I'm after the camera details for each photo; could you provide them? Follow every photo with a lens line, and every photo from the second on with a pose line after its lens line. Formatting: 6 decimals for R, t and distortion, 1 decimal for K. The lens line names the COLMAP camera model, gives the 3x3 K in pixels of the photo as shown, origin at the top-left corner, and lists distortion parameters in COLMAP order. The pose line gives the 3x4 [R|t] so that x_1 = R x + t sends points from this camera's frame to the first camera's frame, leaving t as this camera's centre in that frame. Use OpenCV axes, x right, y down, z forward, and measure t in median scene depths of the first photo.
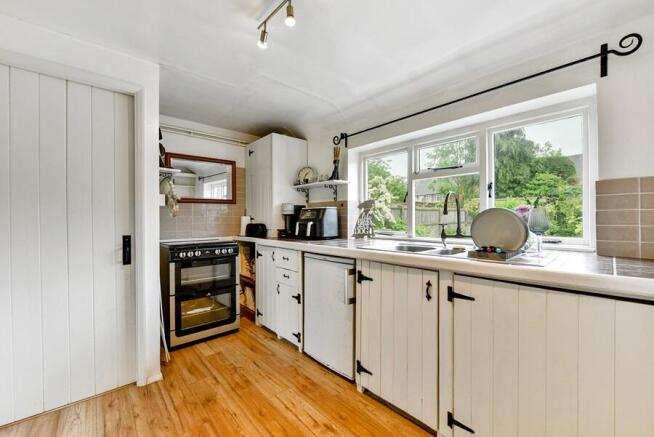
lens RADIAL K [[268.7, 0, 327.0], [0, 268.7, 218.5], [0, 0, 1]] dist [0.000542, -0.000039]
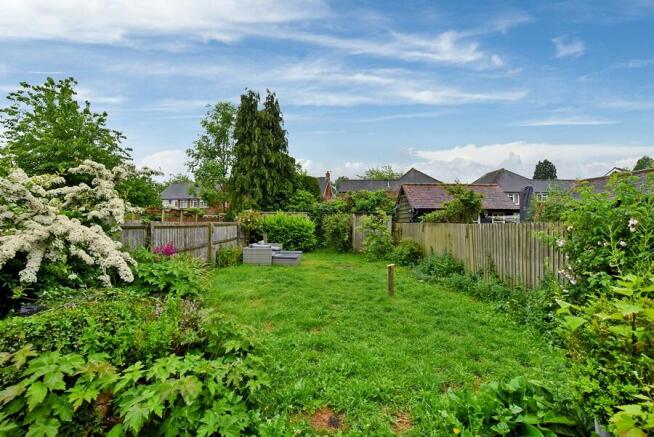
lens RADIAL K [[256.4, 0, 327.0], [0, 256.4, 218.5], [0, 0, 1]] dist [-0.000593, 0.000011]
pose [[0.635771, 0.019118, 0.771641, 0.081616], [-0.007140, 0.999796, -0.018888, -0.039866], [-0.771845, 0.006499, 0.635778, 0.308762]]
